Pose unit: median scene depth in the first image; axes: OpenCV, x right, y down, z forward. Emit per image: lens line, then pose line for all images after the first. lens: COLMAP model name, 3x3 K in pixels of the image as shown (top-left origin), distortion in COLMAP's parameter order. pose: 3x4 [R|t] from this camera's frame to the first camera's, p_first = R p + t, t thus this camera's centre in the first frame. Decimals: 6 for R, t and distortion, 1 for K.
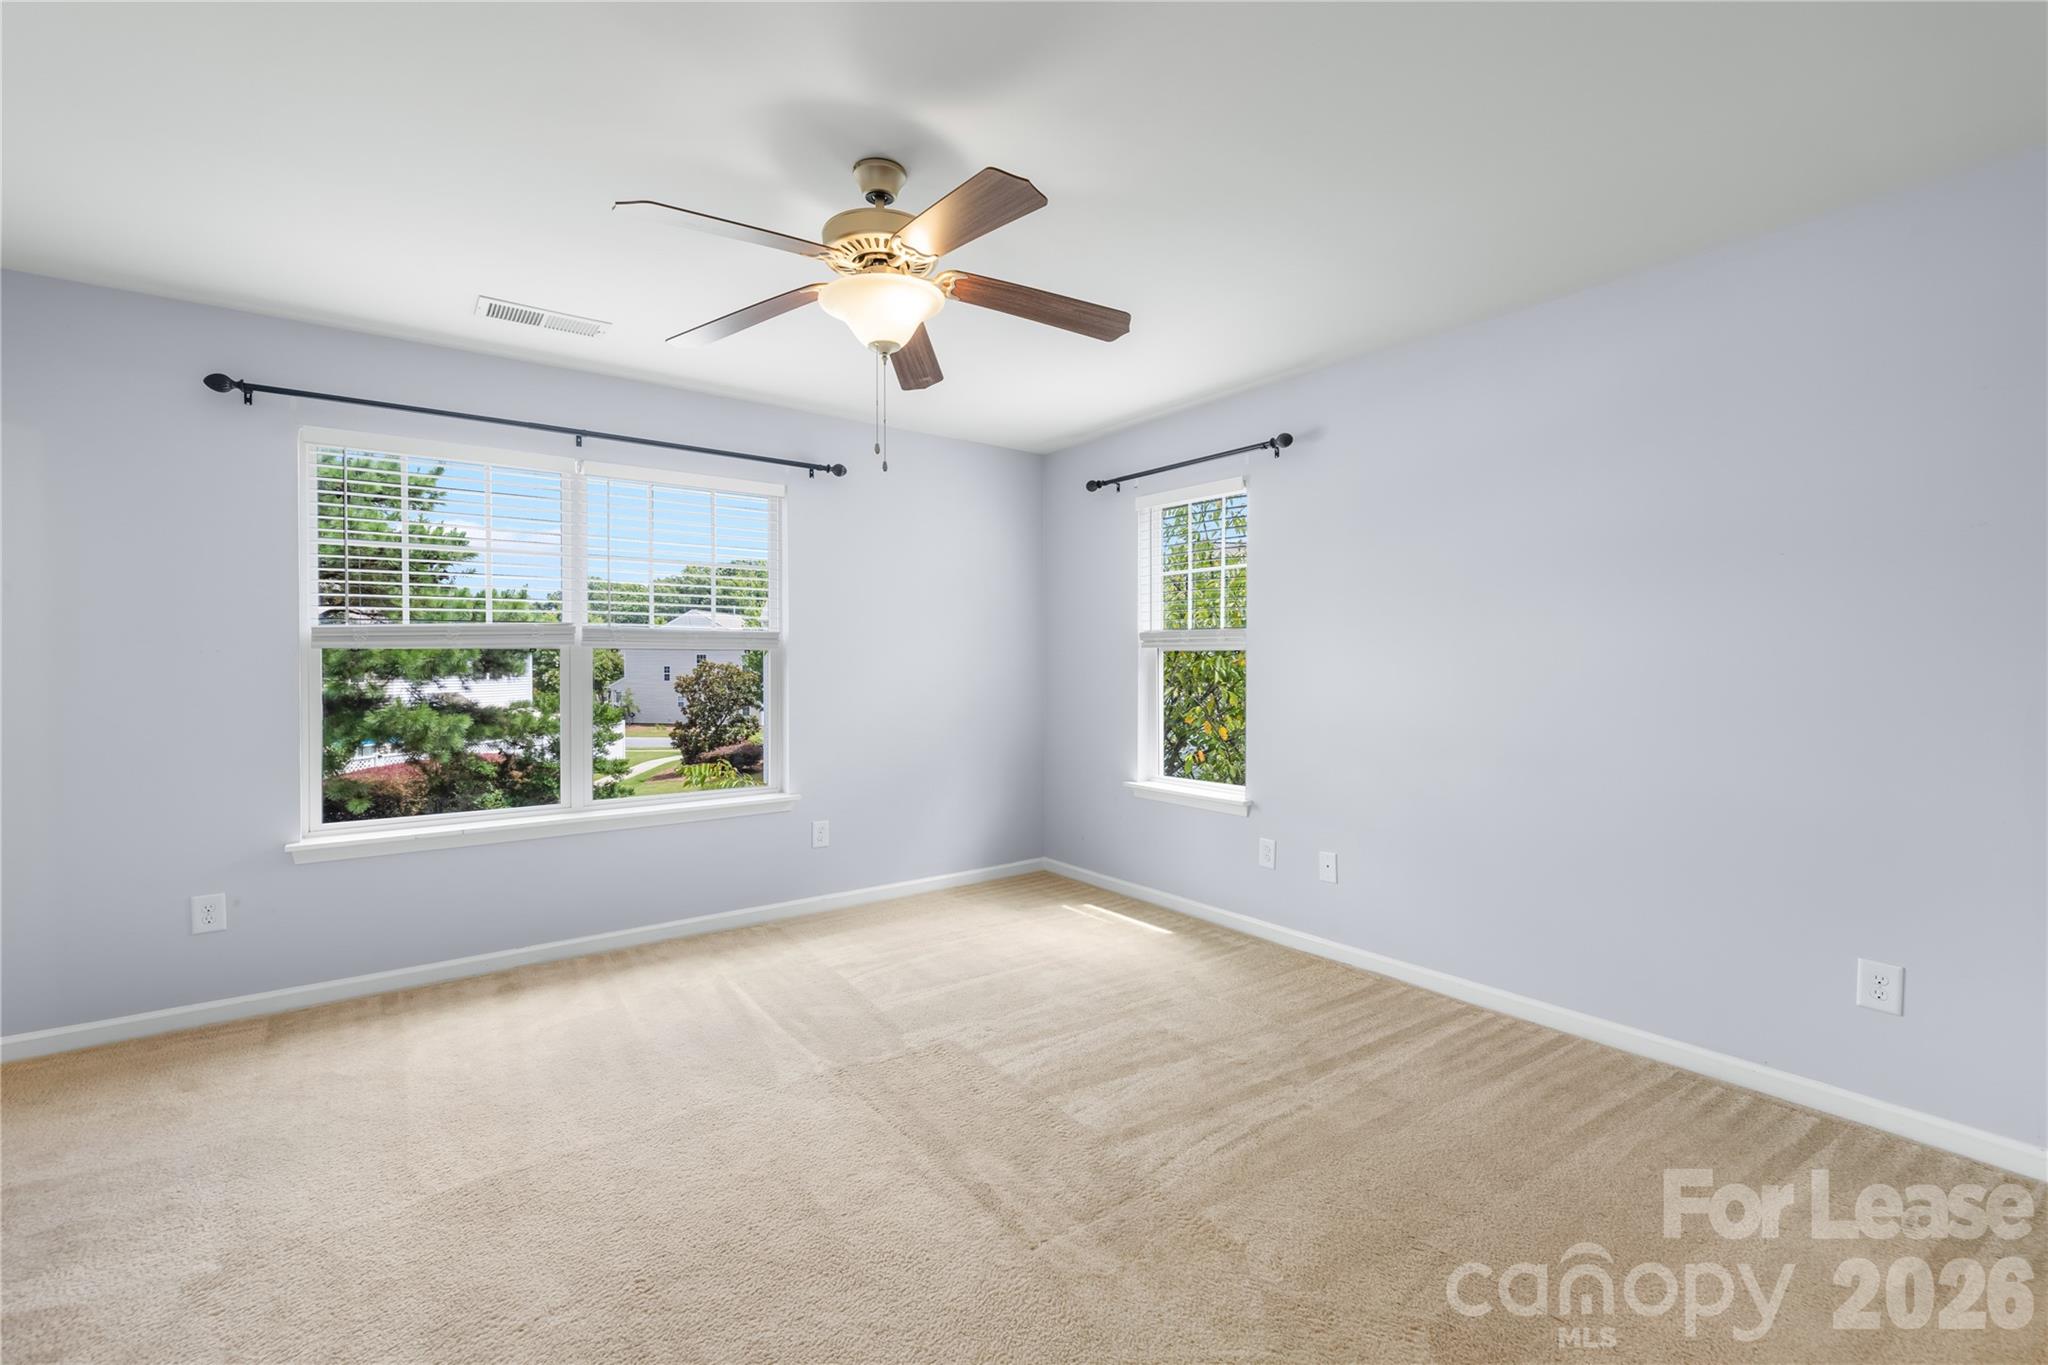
lens RADIAL K [[879.2, 0, 1026.3], [0, 879.2, 643.5], [0, 0, 1]] dist [-0.001775, -0.000221]
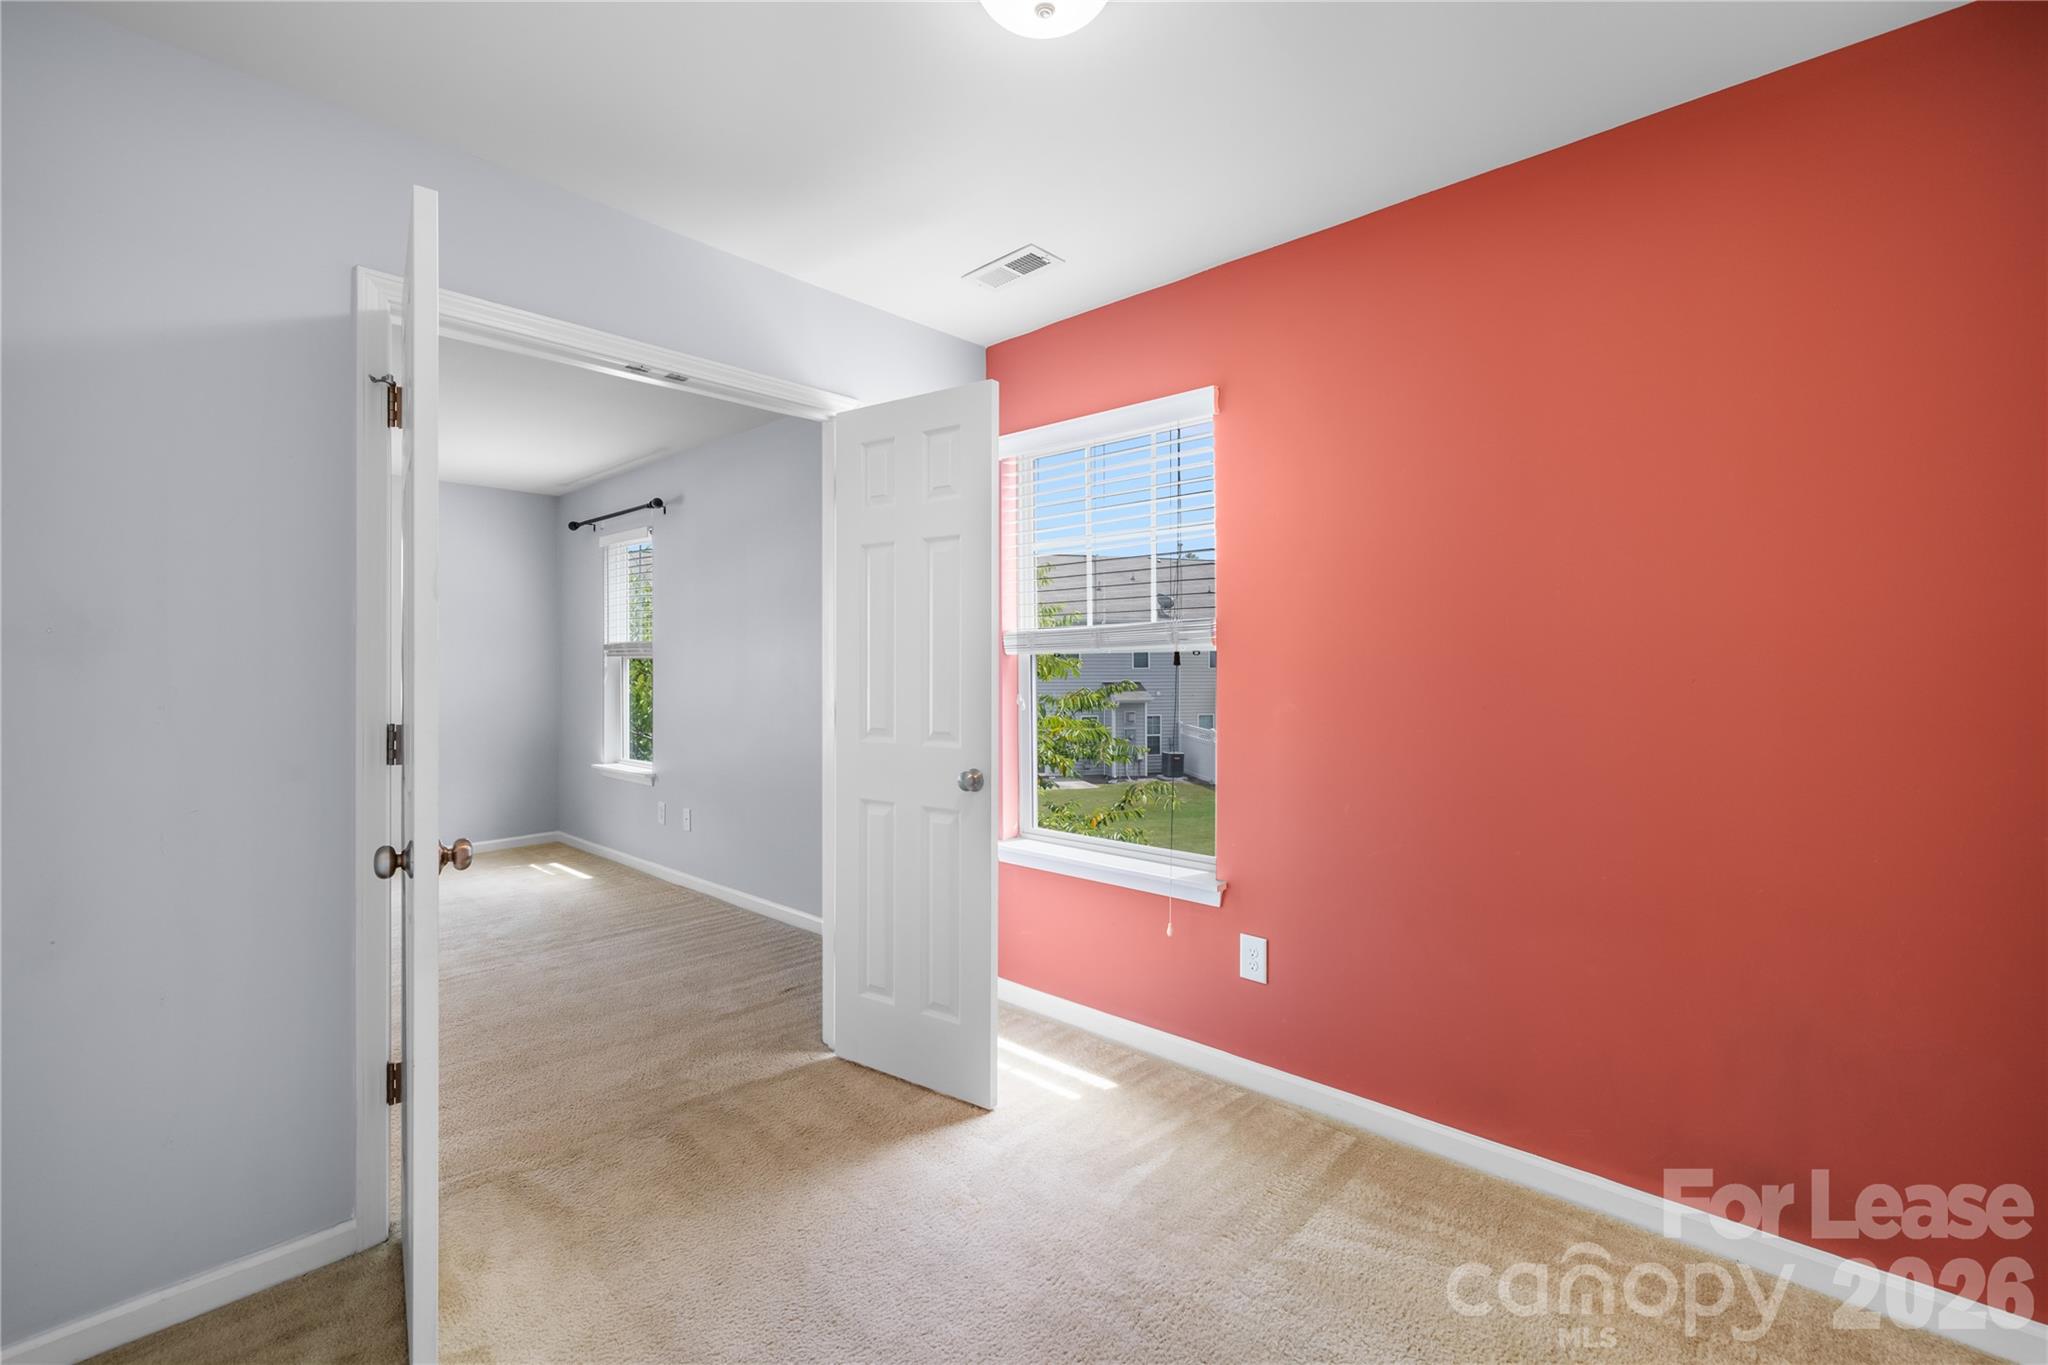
lens RADIAL K [[879.2, 0, 1026.3], [0, 879.2, 643.5], [0, 0, 1]] dist [-0.001775, -0.000221]
pose [[0.981141, 0.004816, 0.193231, 0.587131], [-0.003815, 0.999977, -0.005553, -0.011353], [-0.193254, 0.004711, 0.981138, -0.424917]]
